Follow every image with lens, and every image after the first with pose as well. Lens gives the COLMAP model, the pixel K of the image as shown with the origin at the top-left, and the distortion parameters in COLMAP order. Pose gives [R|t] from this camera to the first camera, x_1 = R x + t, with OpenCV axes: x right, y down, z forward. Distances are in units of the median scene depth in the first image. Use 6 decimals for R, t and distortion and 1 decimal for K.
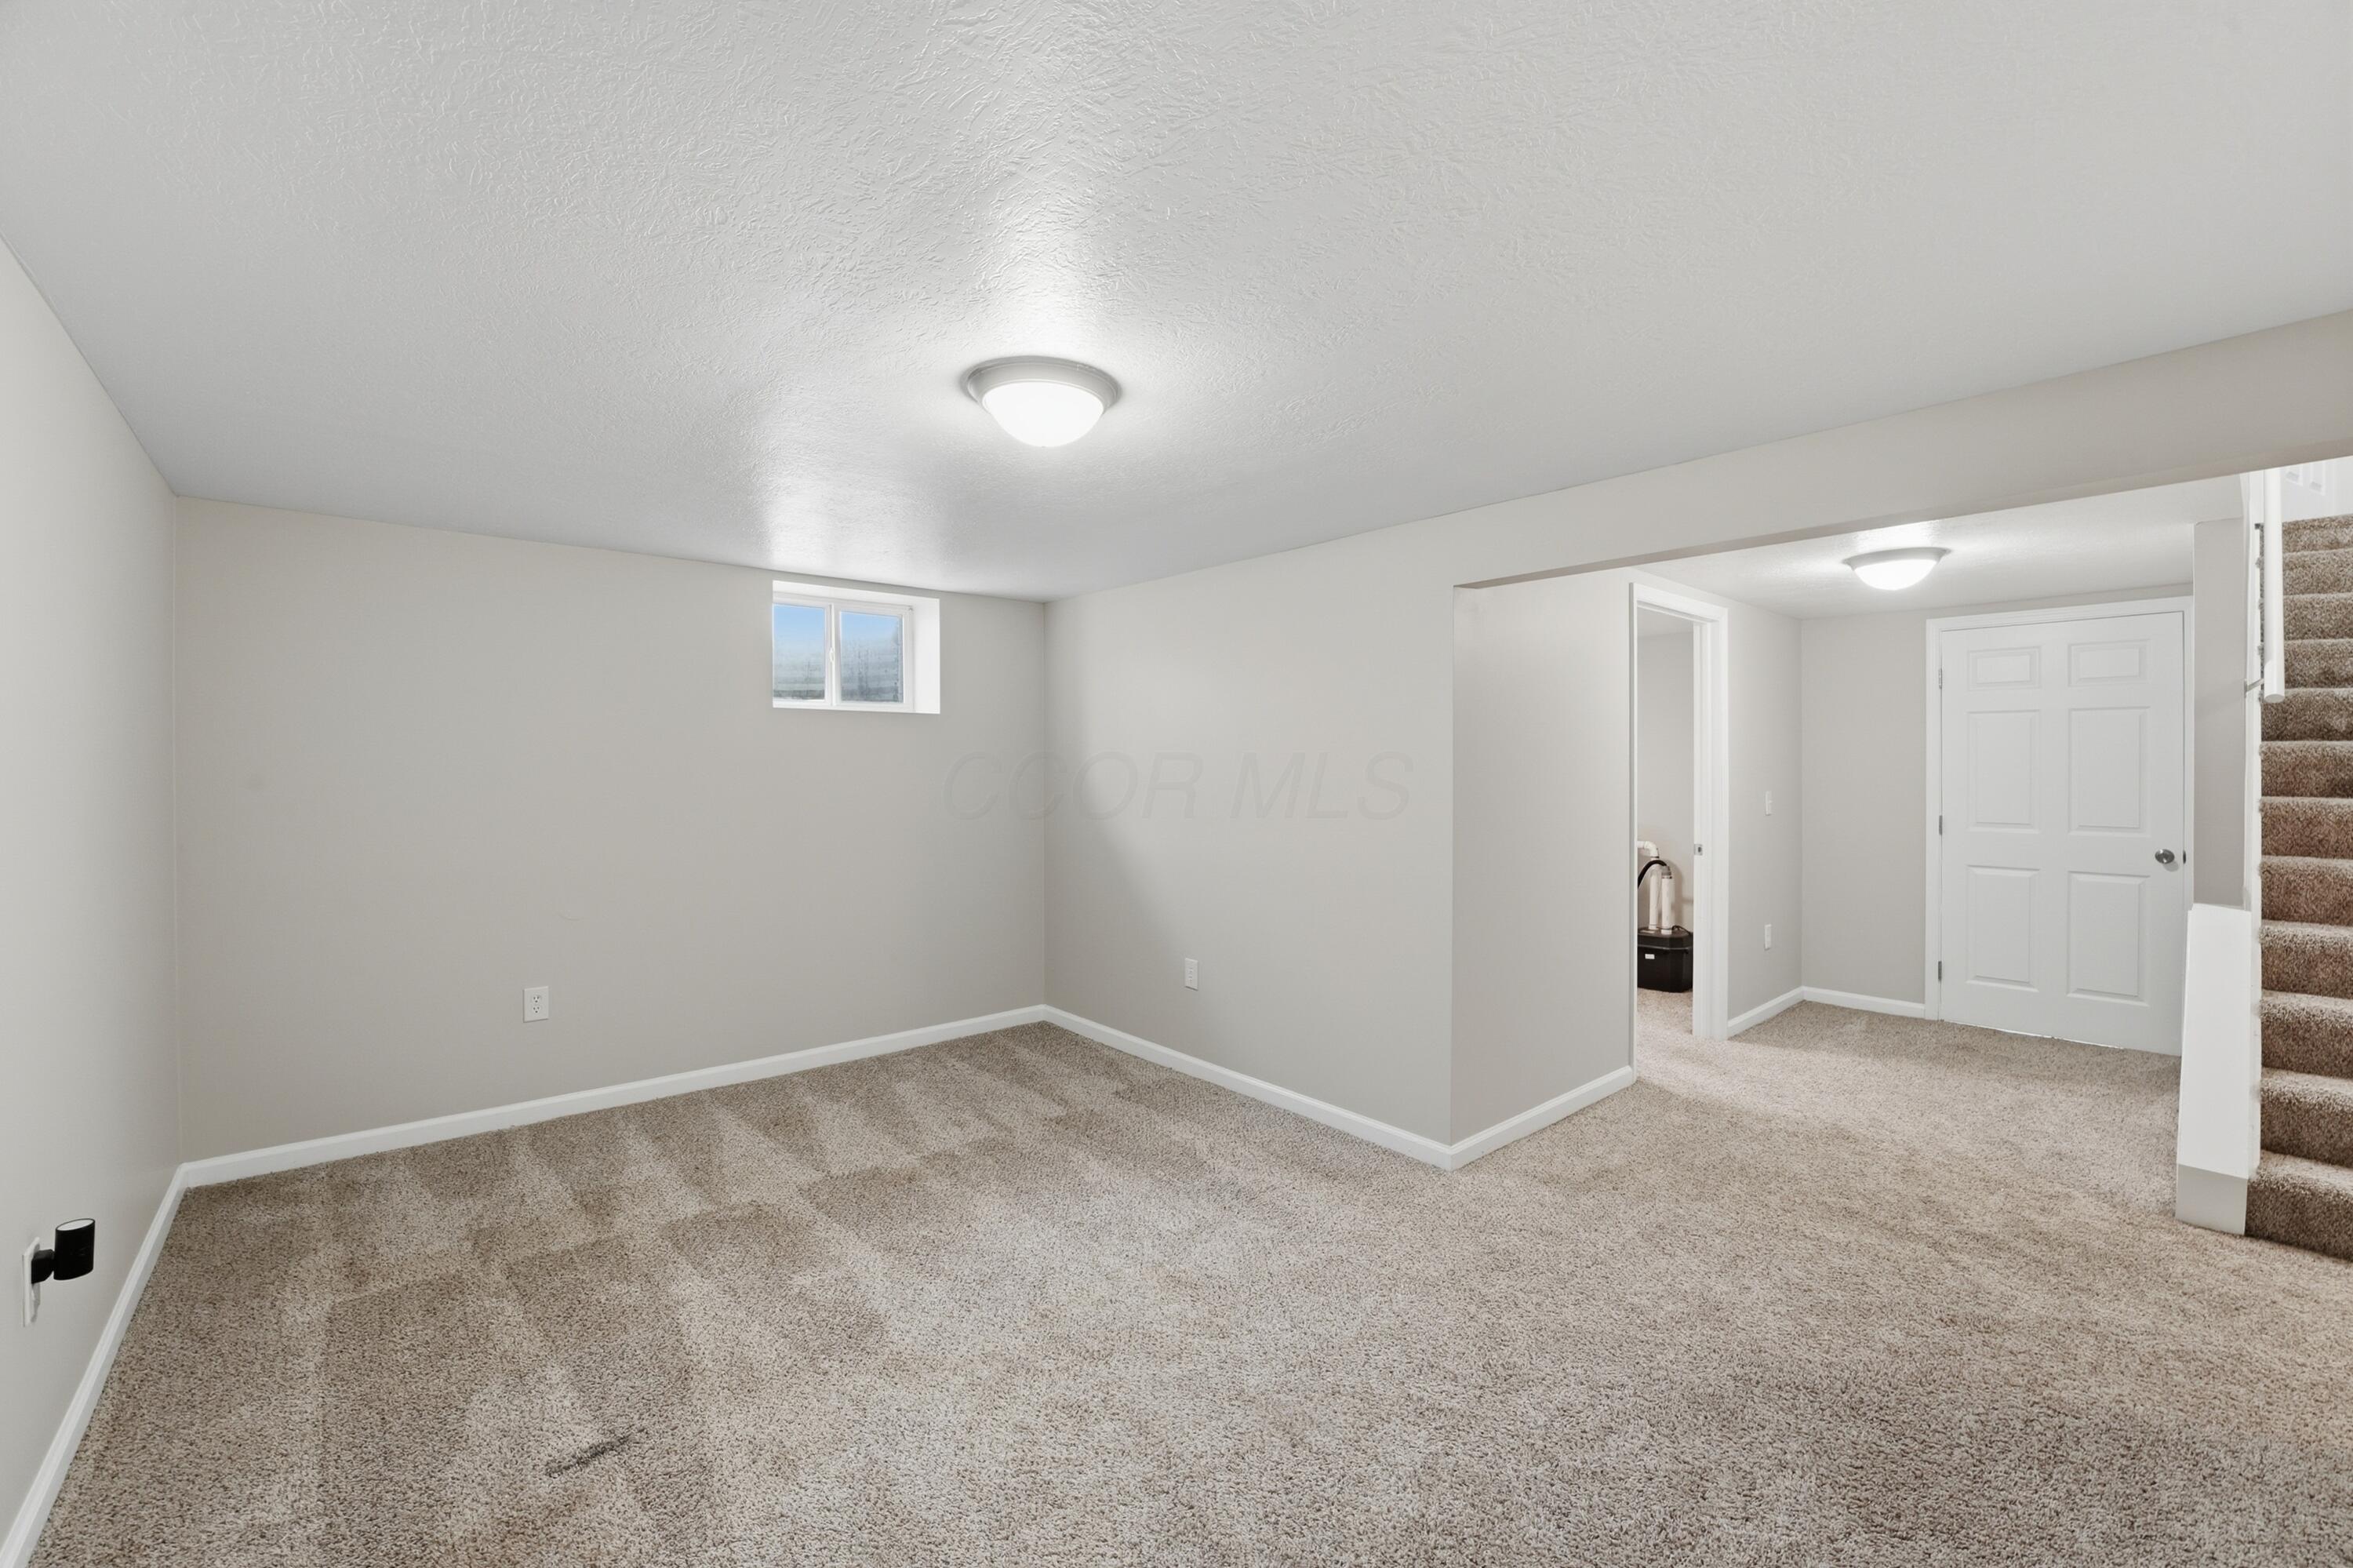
lens RADIAL K [[979.9, 0, 1172.2], [0, 979.9, 773.0], [0, 0, 1]] dist [-0.028118, 0.004080]
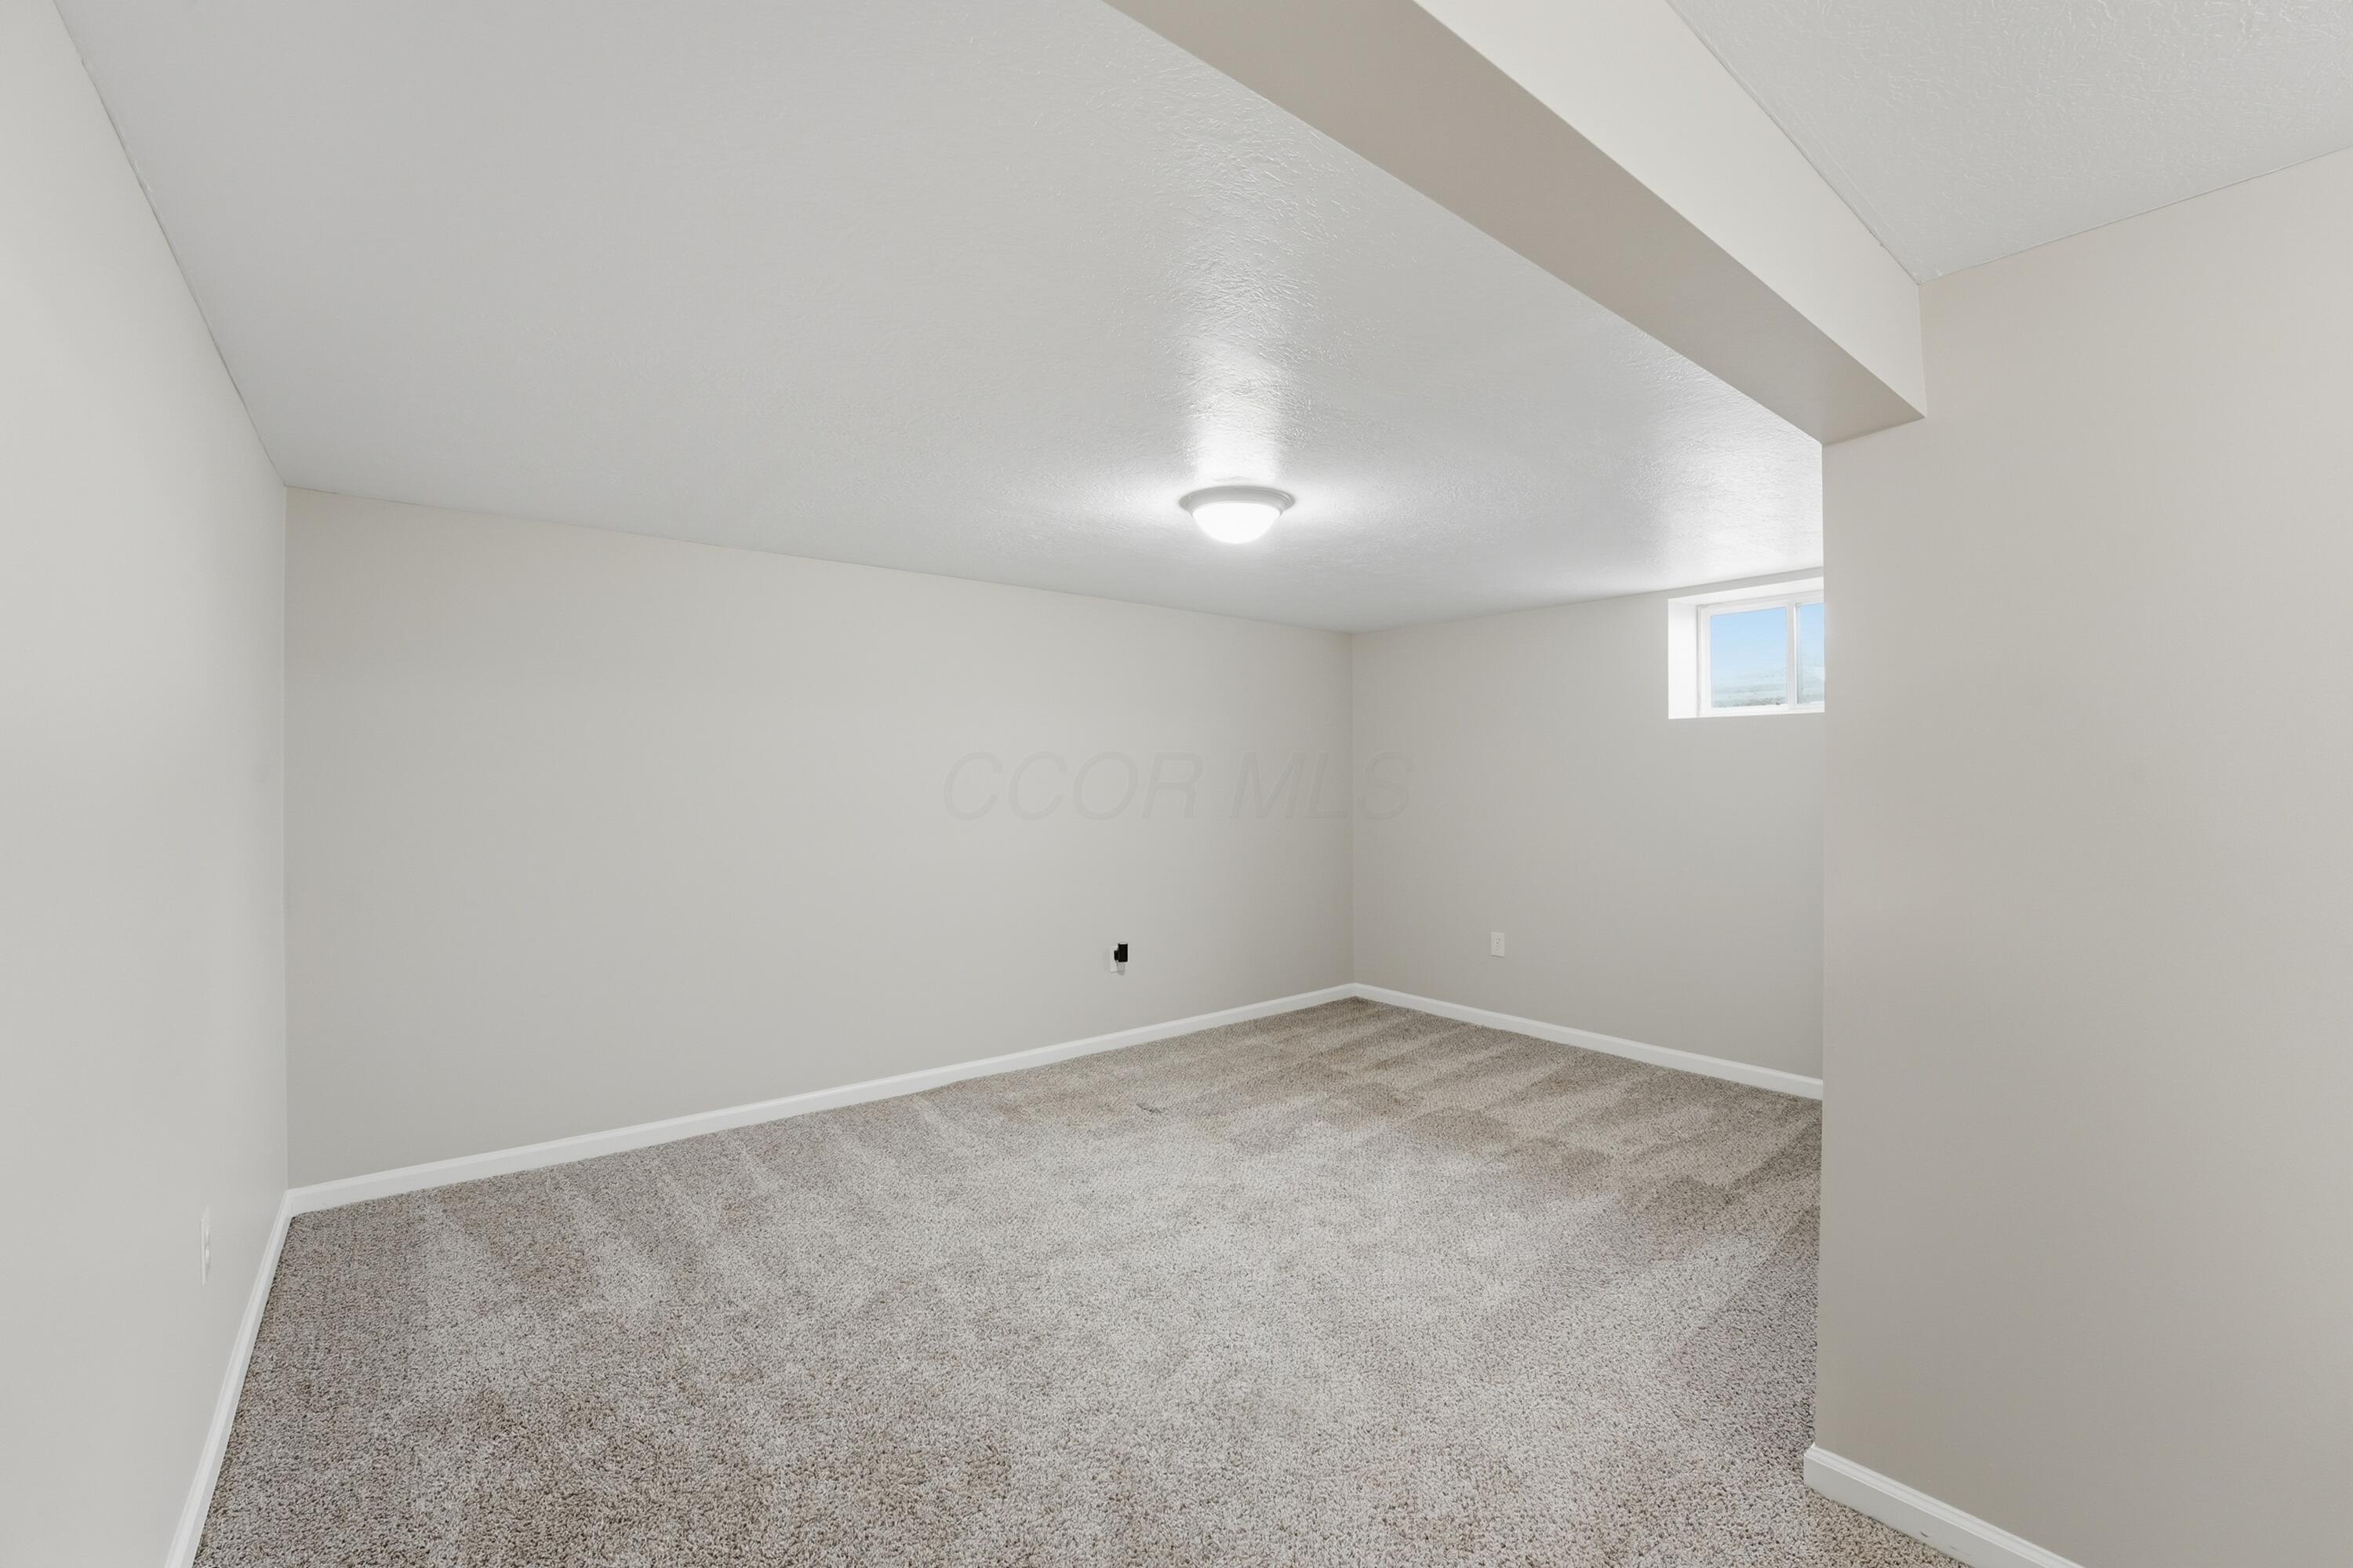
lens RADIAL K [[979.9, 0, 1172.2], [0, 979.9, 773.0], [0, 0, 1]] dist [-0.028118, 0.004080]
pose [[-0.030899, -0.002488, -0.999519, 0.877807], [-0.007794, 0.999967, -0.002248, -0.002602], [0.999492, 0.007720, -0.030917, 0.654101]]
